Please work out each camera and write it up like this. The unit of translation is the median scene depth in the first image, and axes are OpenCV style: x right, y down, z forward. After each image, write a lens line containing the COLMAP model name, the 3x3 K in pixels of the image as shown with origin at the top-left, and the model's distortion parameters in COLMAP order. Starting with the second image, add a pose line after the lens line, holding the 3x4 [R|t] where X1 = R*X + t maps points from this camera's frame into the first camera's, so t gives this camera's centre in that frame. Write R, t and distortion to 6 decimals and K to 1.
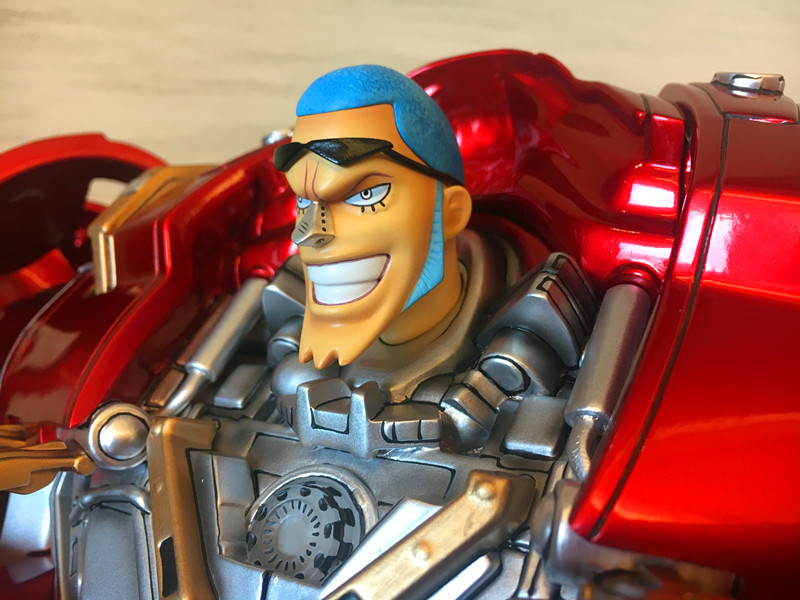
lens RADIAL K [[712.6, 0, 404.3], [0, 712.6, 276.8], [0, 0, 1]] dist [0.023991, -0.048239]
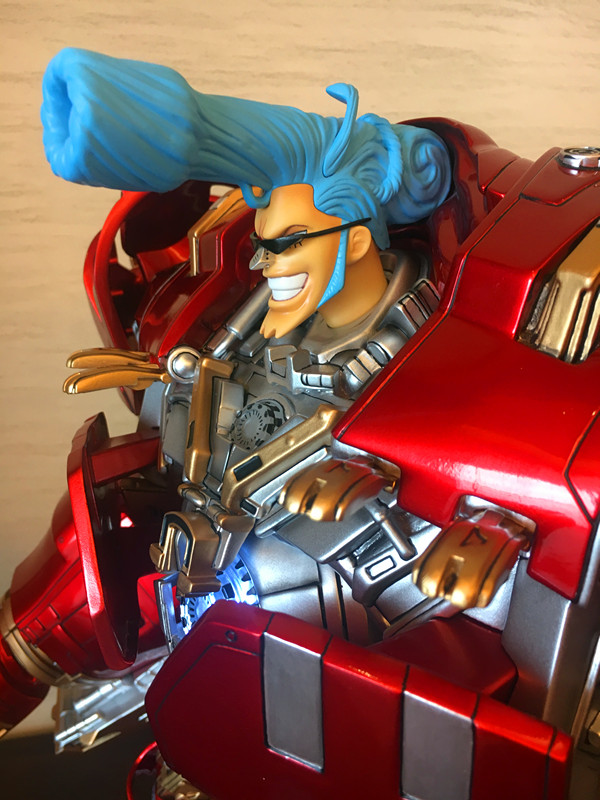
lens RADIAL K [[712.6, 0, 297.8], [0, 712.6, 393.6], [0, 0, 1]] dist [0.023991, -0.048239]
pose [[0.919047, 0.124396, -0.374003, 0.585887], [-0.034768, 0.970777, 0.237453, -0.152394], [0.392611, -0.205227, 0.896514, -0.537659]]
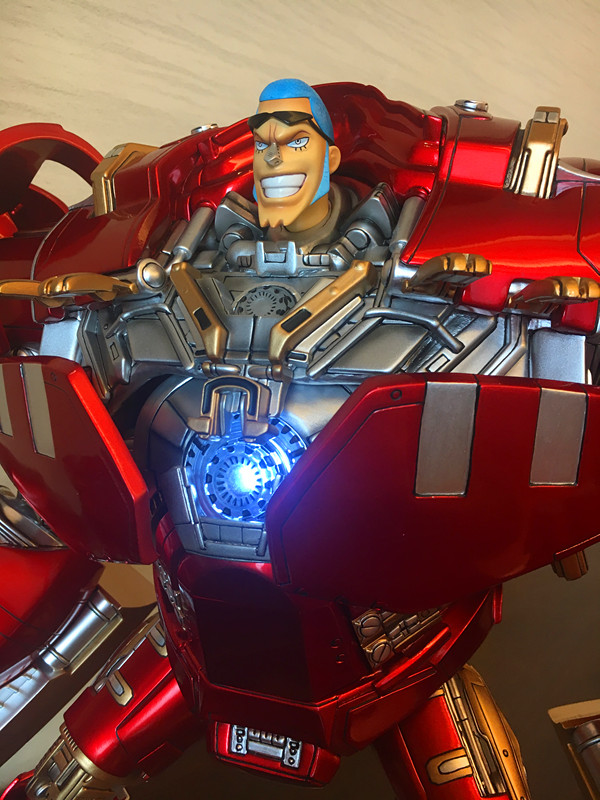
lens RADIAL K [[712.6, 0, 302.8], [0, 712.6, 396.5], [0, 0, 1]] dist [0.023991, -0.048239]
pose [[0.978687, -0.001471, 0.205351, -0.436824], [-0.011807, 0.997917, 0.063422, 0.459451], [-0.205017, -0.064495, 0.976631, -1.005038]]
